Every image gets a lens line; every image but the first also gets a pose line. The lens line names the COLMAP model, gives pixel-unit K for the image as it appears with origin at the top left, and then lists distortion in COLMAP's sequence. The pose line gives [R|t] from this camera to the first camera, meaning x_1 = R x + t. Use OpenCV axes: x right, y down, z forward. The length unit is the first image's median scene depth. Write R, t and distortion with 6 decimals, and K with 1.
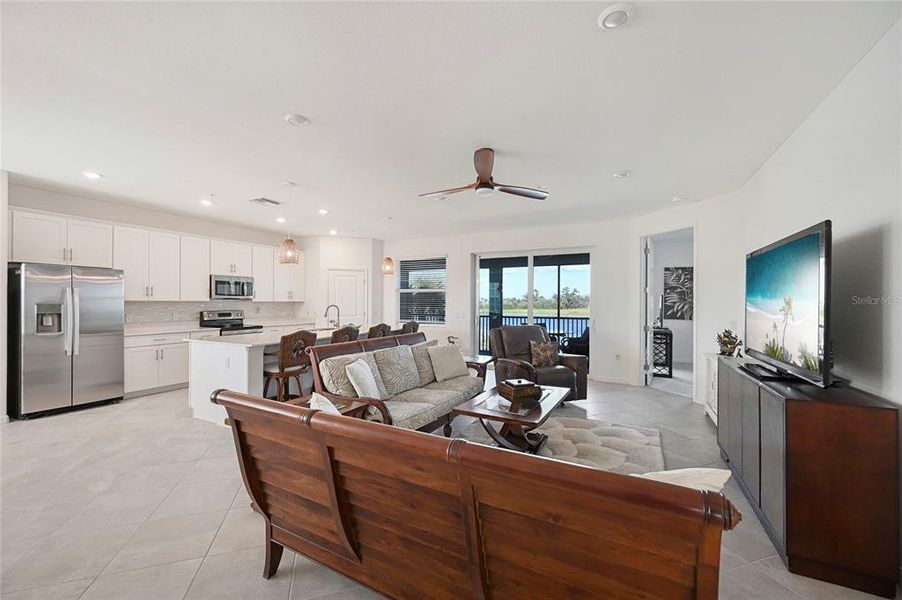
lens RADIAL K [[357.8, 0, 451.8], [0, 357.8, 302.4], [0, 0, 1]] dist [-0.001273, 0.000349]
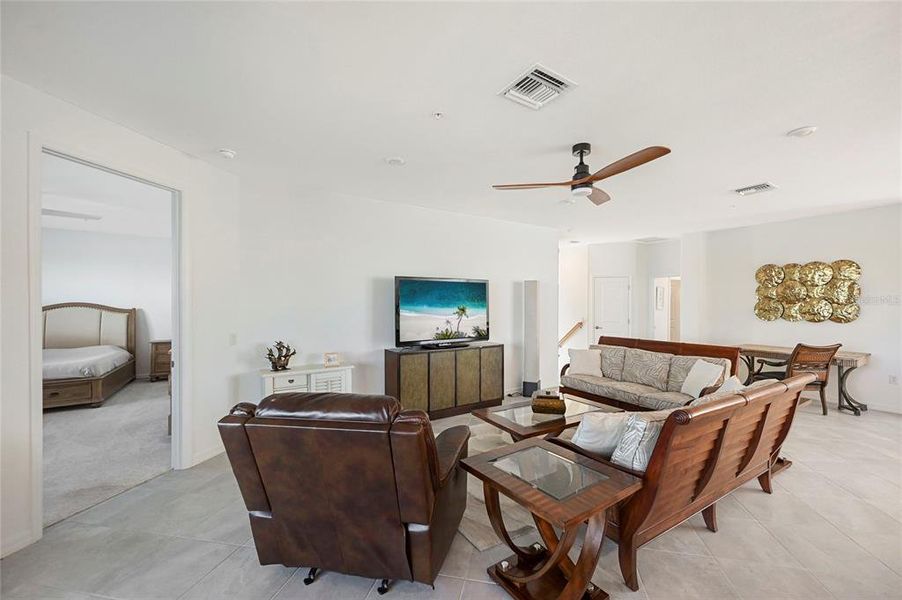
lens RADIAL K [[357.8, 0, 459.0], [0, 357.8, 303.3], [0, 0, 1]] dist [-0.001273, 0.000349]
pose [[-0.865364, -0.007228, 0.501092, -0.056336], [-0.005901, 0.999974, 0.004234, -0.020253], [-0.501109, 0.000707, -0.865384, 1.229975]]
